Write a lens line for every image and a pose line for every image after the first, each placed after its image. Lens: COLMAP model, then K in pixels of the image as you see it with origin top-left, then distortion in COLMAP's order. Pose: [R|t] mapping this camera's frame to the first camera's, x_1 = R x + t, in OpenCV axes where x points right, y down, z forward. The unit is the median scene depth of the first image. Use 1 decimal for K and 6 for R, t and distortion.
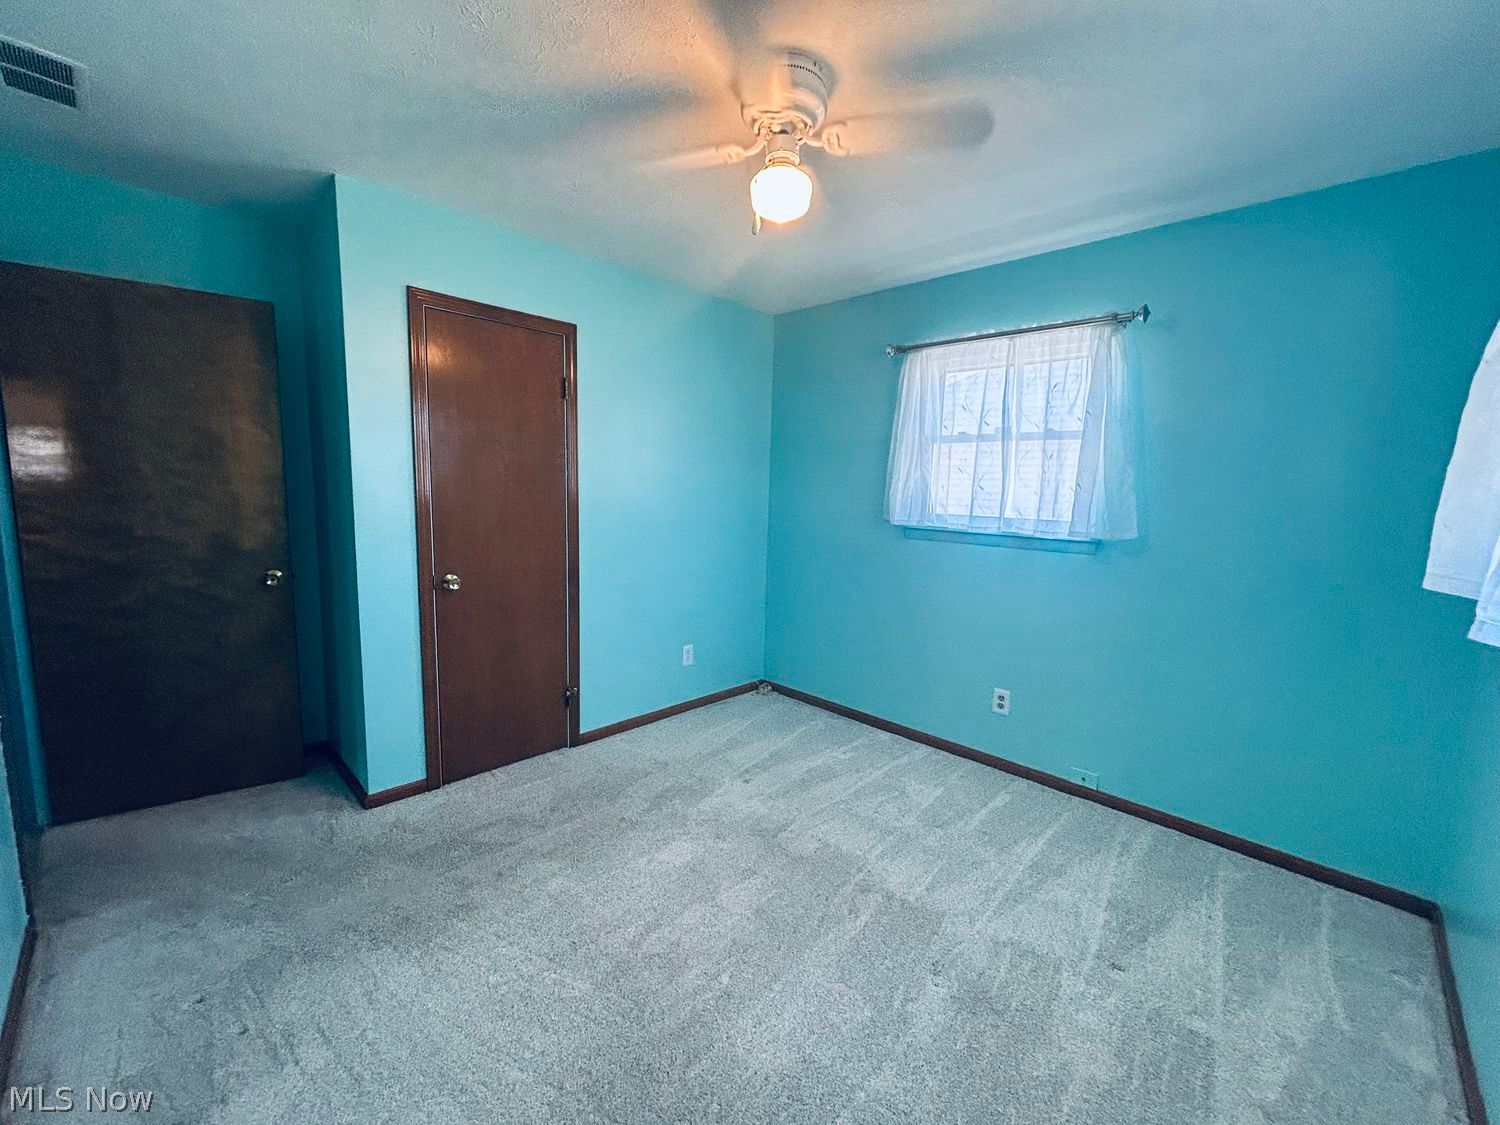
lens RADIAL K [[606.5, 0, 745.0], [0, 606.5, 560.4], [0, 0, 1]] dist [-0.006228, 0.003508]
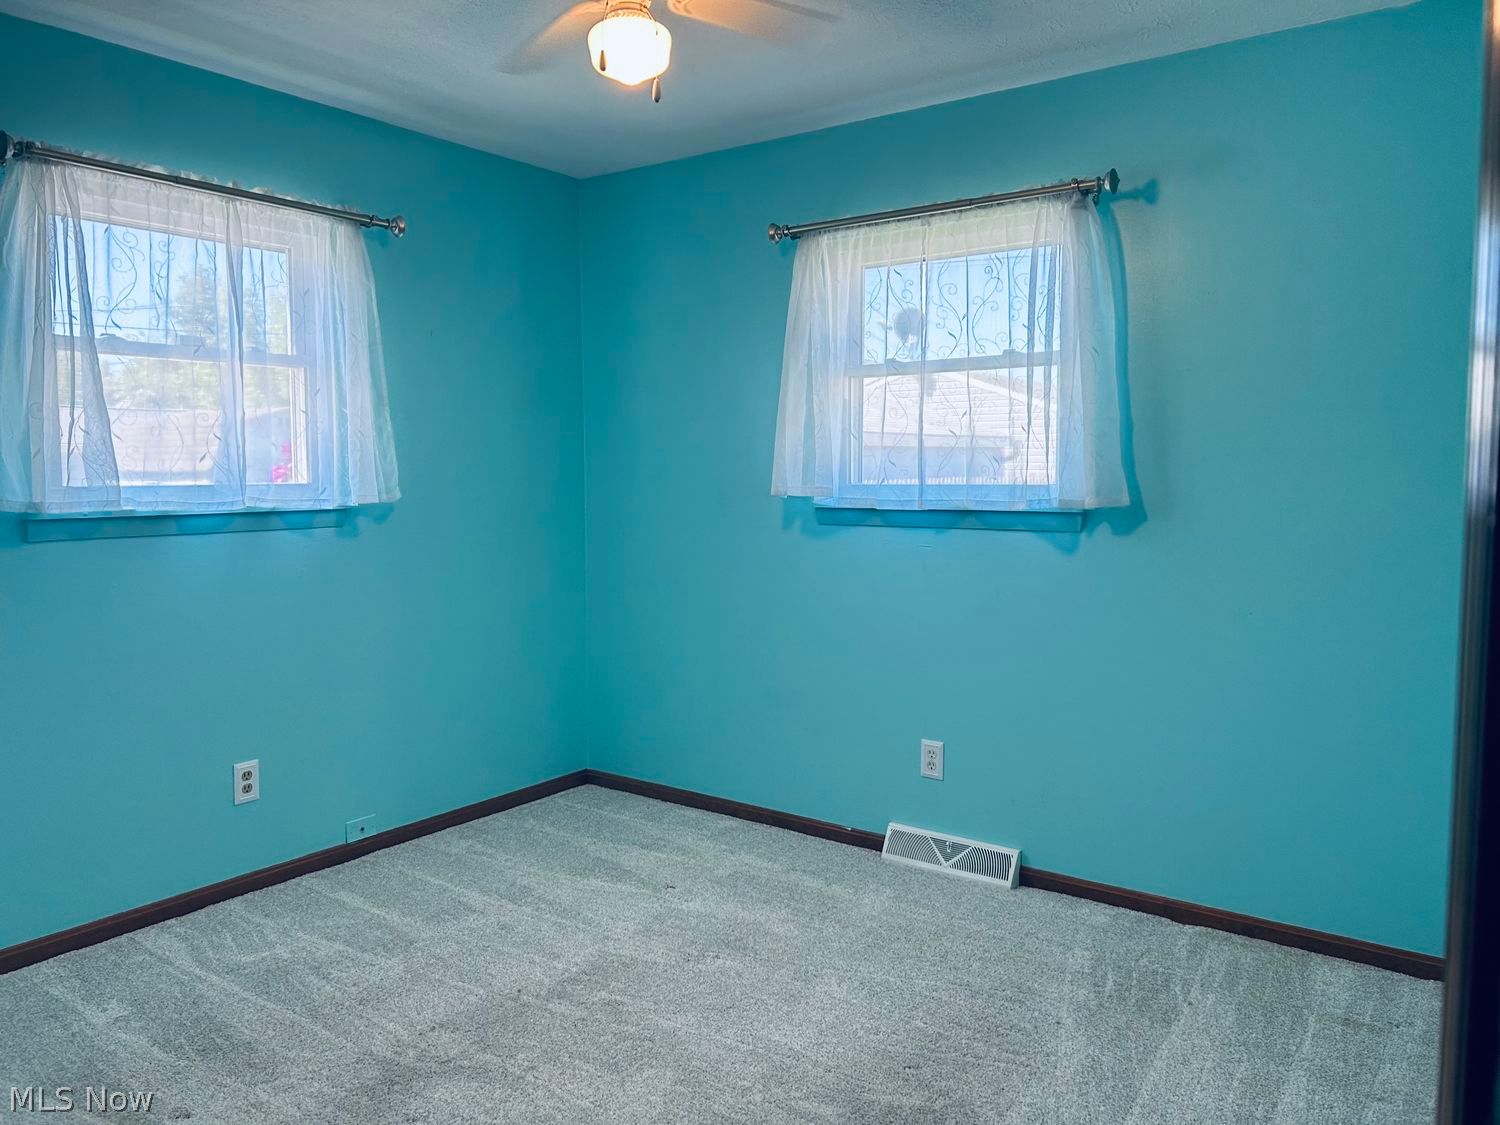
lens RADIAL K [[1129.9, 0, 747.4], [0, 1129.9, 557.7], [0, 0, 1]] dist [0.044976, -0.046428]
pose [[-0.148102, -0.108984, 0.982949, -0.862217], [0.118674, 0.984769, 0.127067, -0.089014], [-0.981826, 0.135469, -0.132912, 0.692695]]
